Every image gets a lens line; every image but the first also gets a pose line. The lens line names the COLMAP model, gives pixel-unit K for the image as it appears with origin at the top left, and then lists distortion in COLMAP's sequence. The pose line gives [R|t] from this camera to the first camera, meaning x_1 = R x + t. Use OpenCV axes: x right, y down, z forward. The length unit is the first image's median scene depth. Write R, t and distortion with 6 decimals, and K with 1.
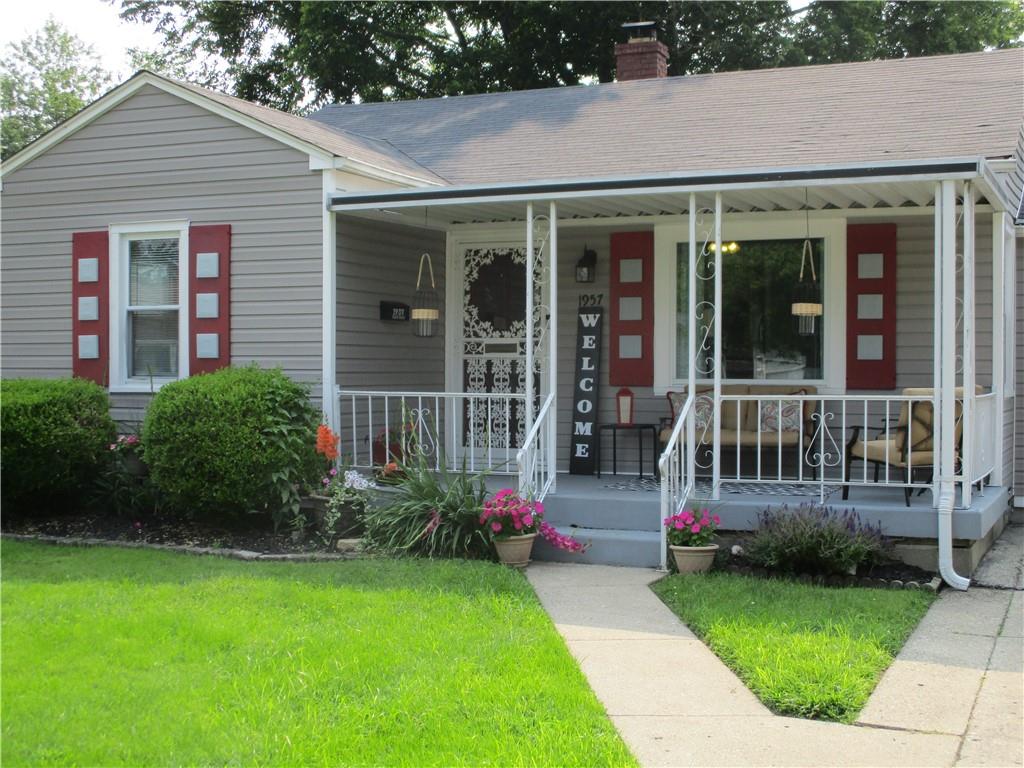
lens RADIAL K [[1415.5, 0, 511.7], [0, 1415.5, 382.3], [0, 0, 1]] dist [-0.067446, 0.000000]
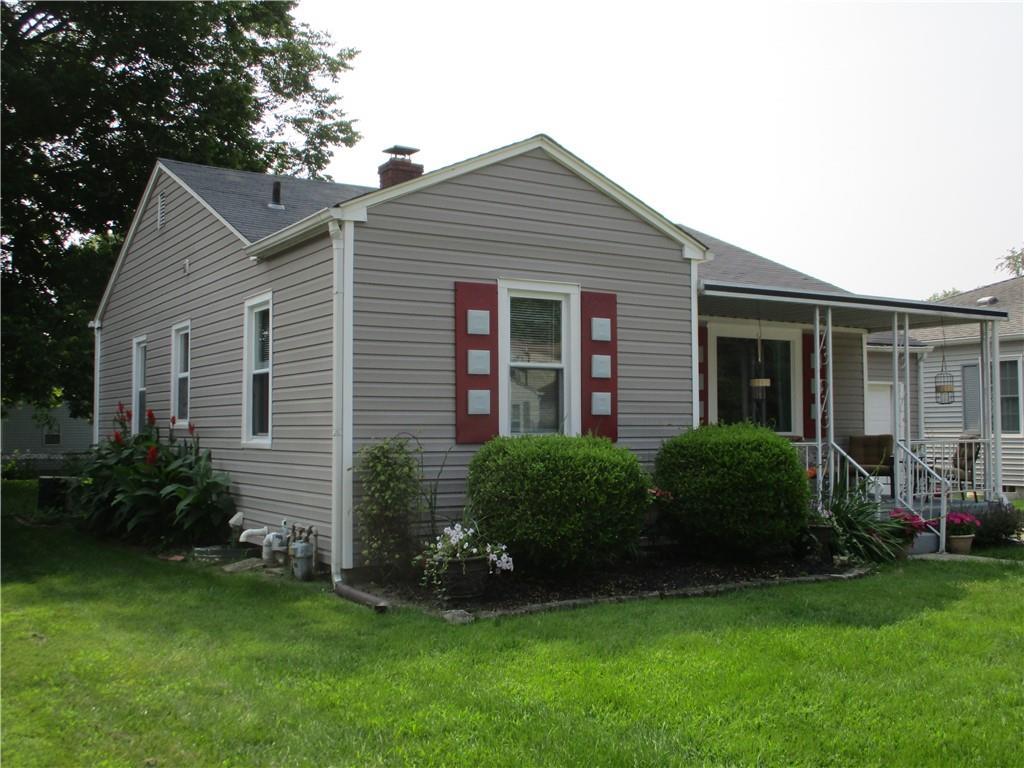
lens RADIAL K [[1059.4, 0, 510.7], [0, 1059.4, 385.8], [0, 0, 1]] dist [-0.047306, 0.000000]
pose [[0.562178, 0.028677, 0.826519, -0.920499], [0.007403, 0.999184, -0.039703, -0.007702], [-0.826983, 0.028439, 0.561507, 0.597752]]
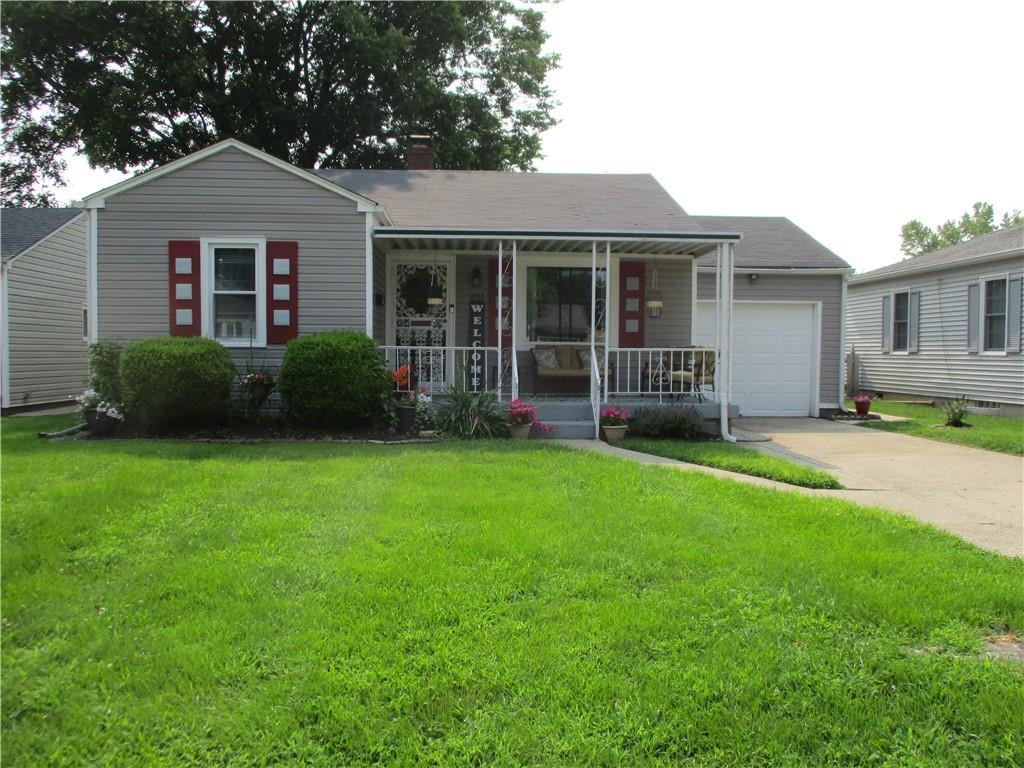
lens RADIAL K [[856.0, 0, 515.0], [0, 856.0, 384.5], [0, 0, 1]] dist [-0.032939, 0.003915]
pose [[0.889404, -0.014208, 0.456901, -0.419362], [-0.001479, 0.999422, 0.033957, 0.016089], [-0.457120, -0.030877, 0.888869, 0.024787]]
